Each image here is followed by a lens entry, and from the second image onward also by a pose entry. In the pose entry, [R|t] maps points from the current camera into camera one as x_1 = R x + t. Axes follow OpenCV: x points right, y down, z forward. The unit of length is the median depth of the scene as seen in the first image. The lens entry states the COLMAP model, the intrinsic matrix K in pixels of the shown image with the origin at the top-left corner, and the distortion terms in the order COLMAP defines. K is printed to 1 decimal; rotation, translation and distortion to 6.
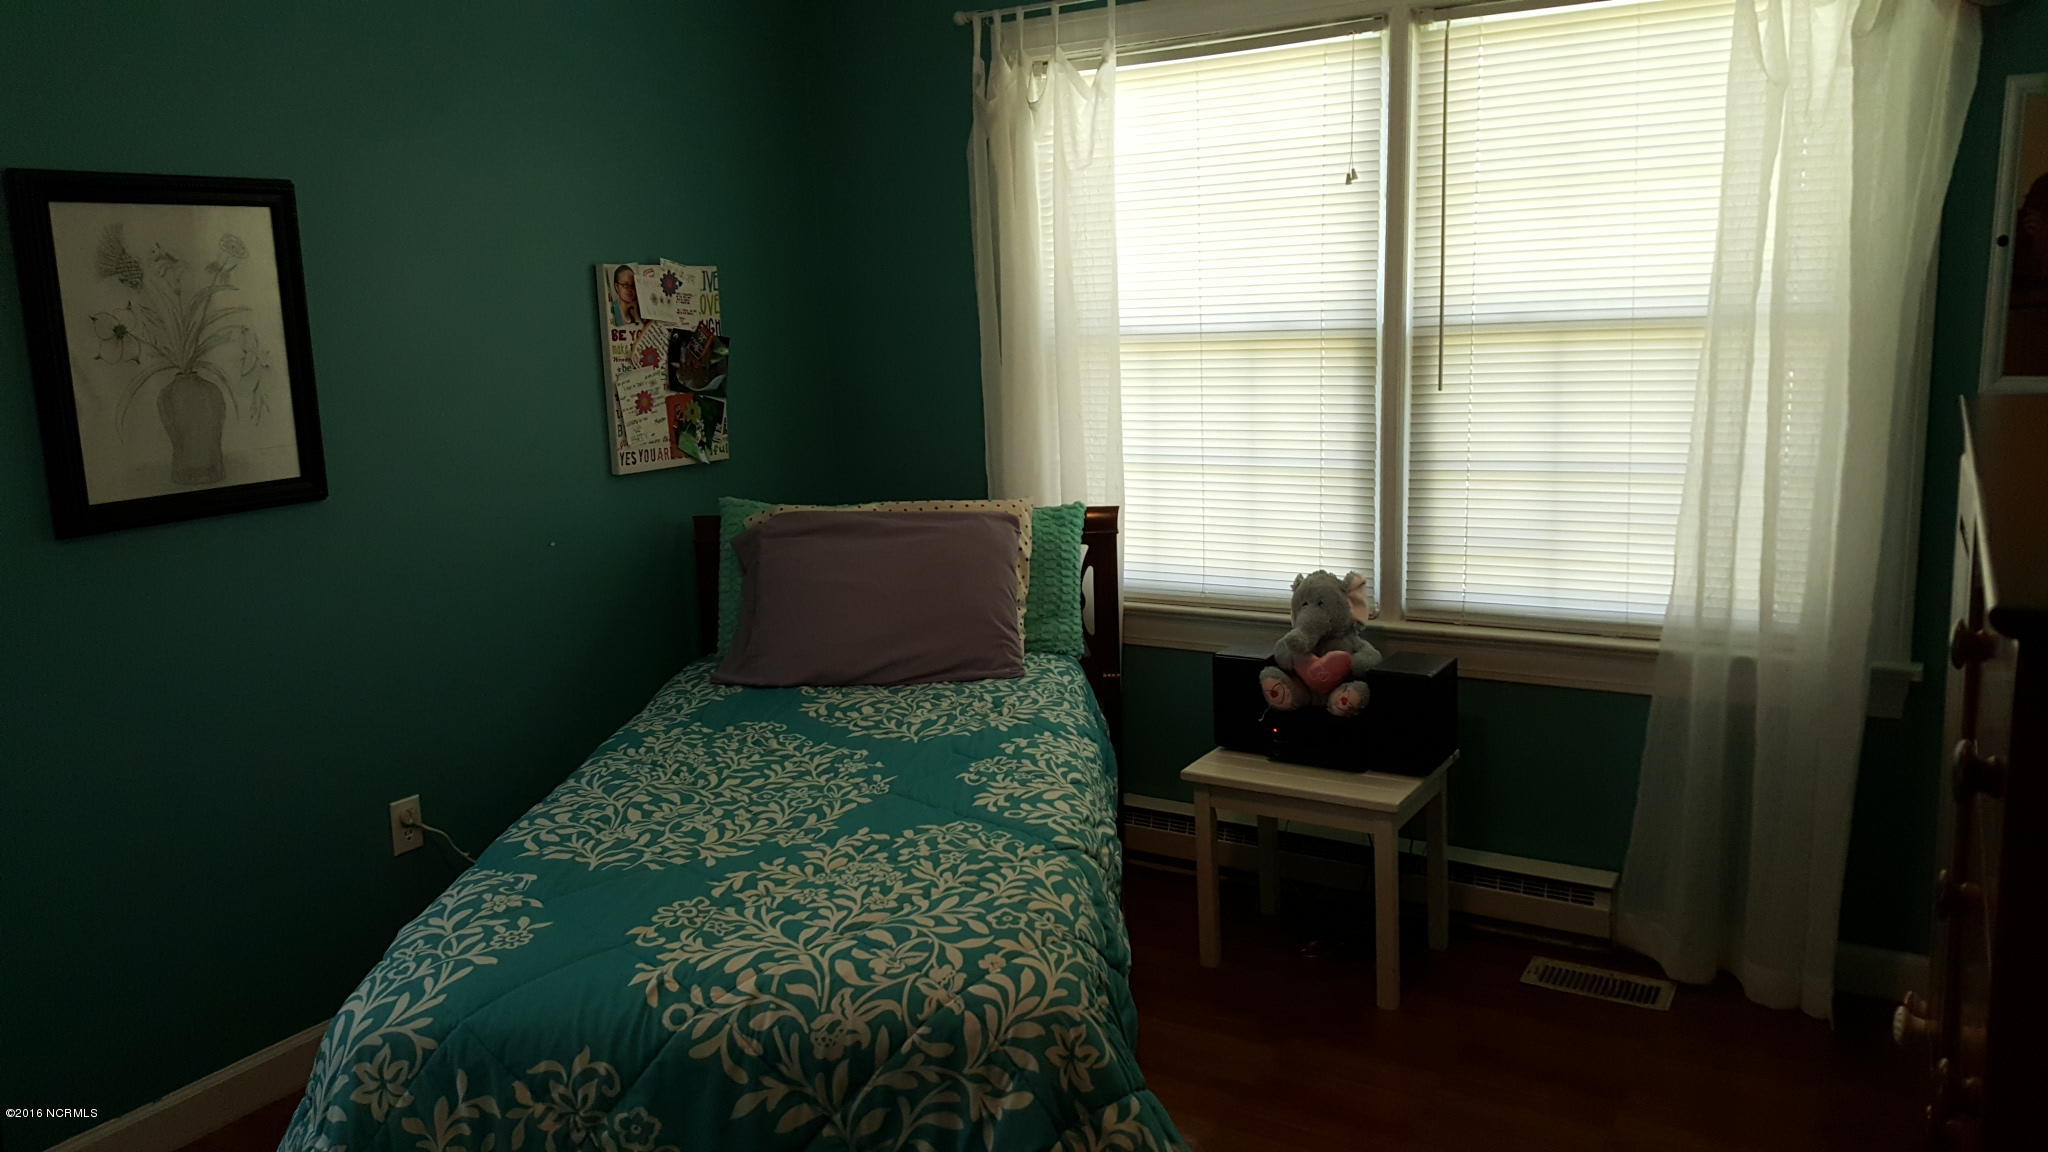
lens RADIAL K [[1516.4, 0, 1024.1], [0, 1516.4, 571.5], [0, 0, 1]] dist [0.133680, -0.205565]
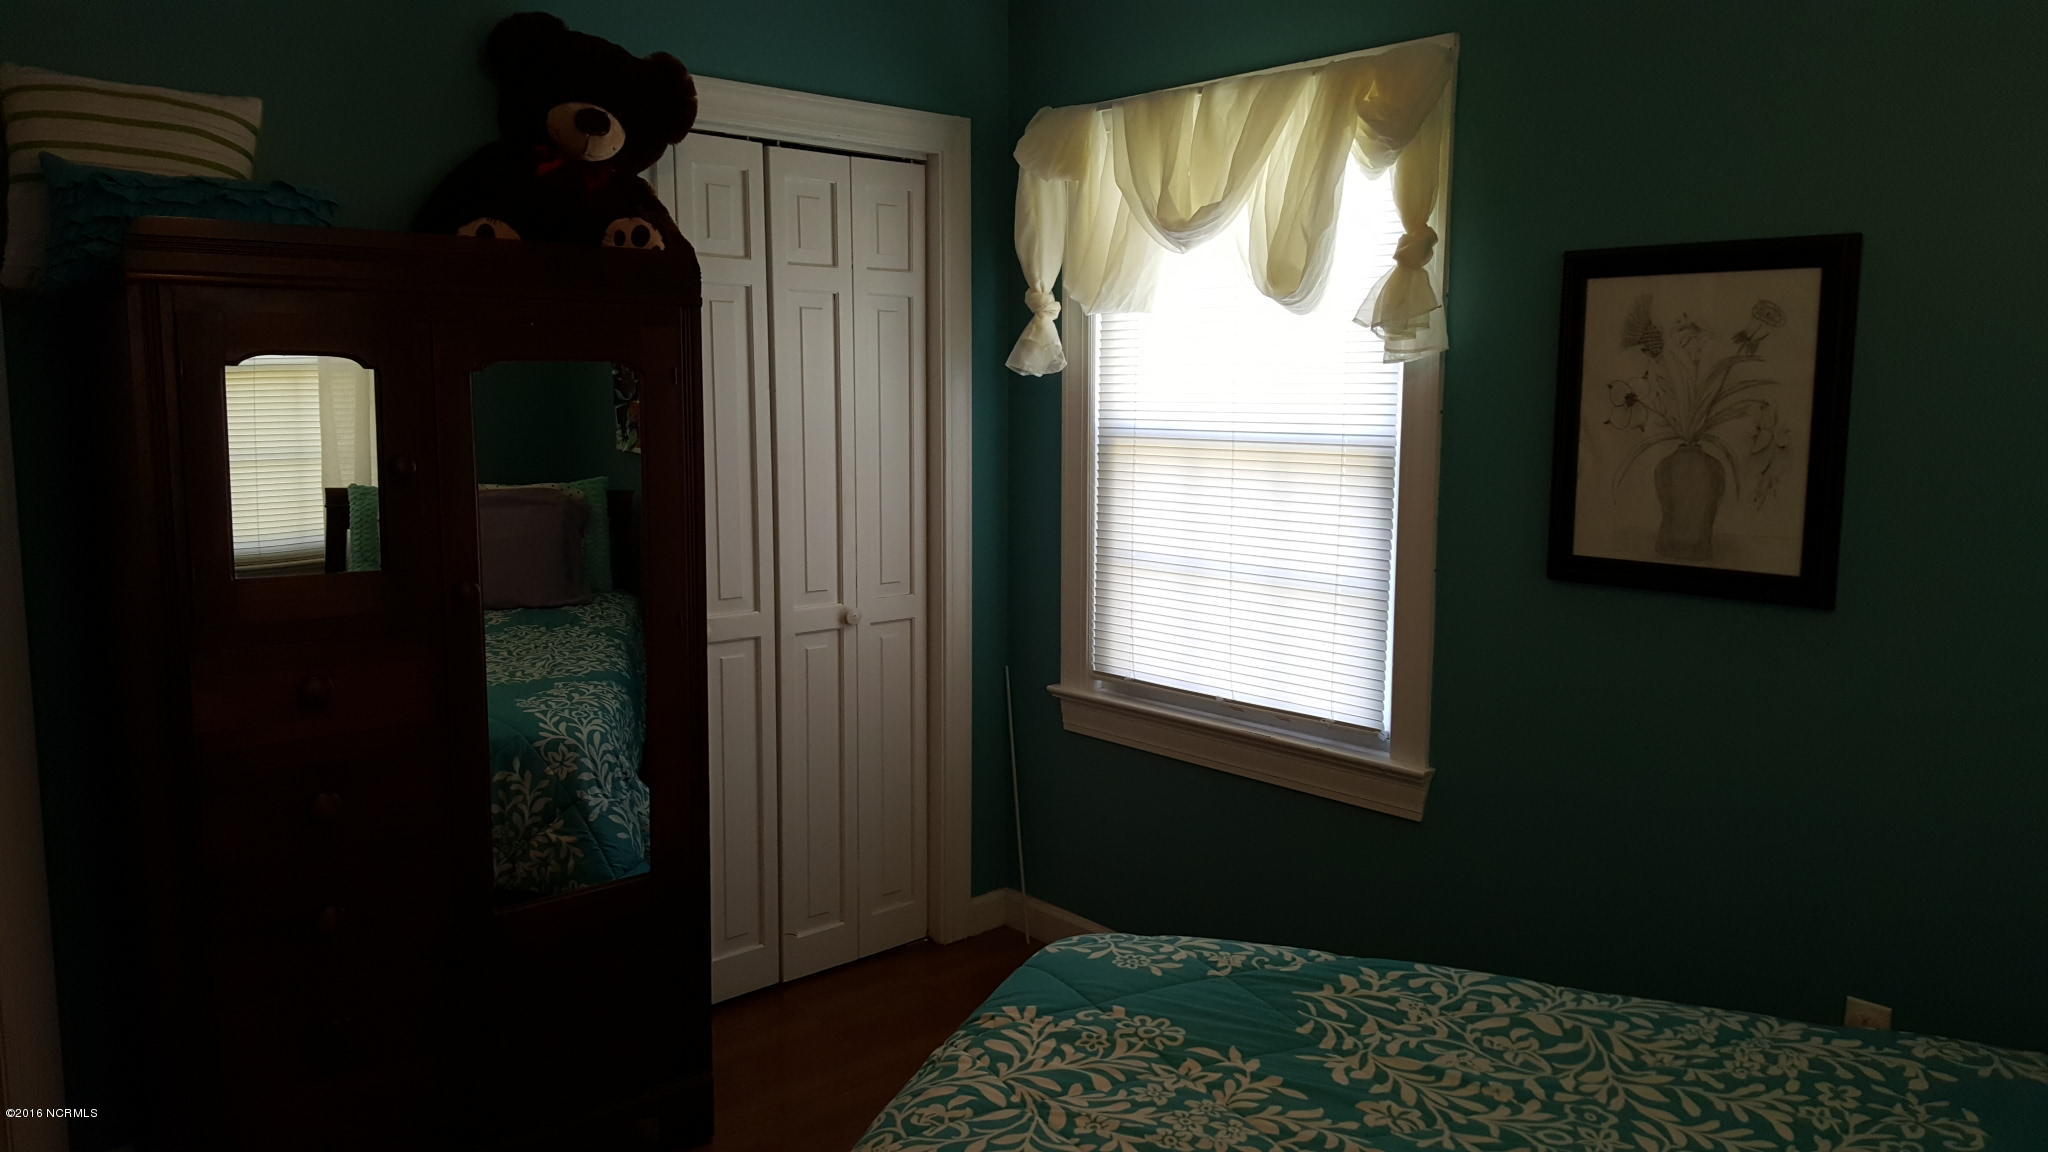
lens RADIAL K [[1516.4, 0, 1027.4], [0, 1516.4, 577.6], [0, 0, 1]] dist [0.133680, -0.205565]
pose [[-0.296944, 0.161304, -0.941172, 0.526404], [-0.169371, 0.961104, 0.218157, -0.195498], [0.939754, 0.224188, -0.258074, 0.906236]]
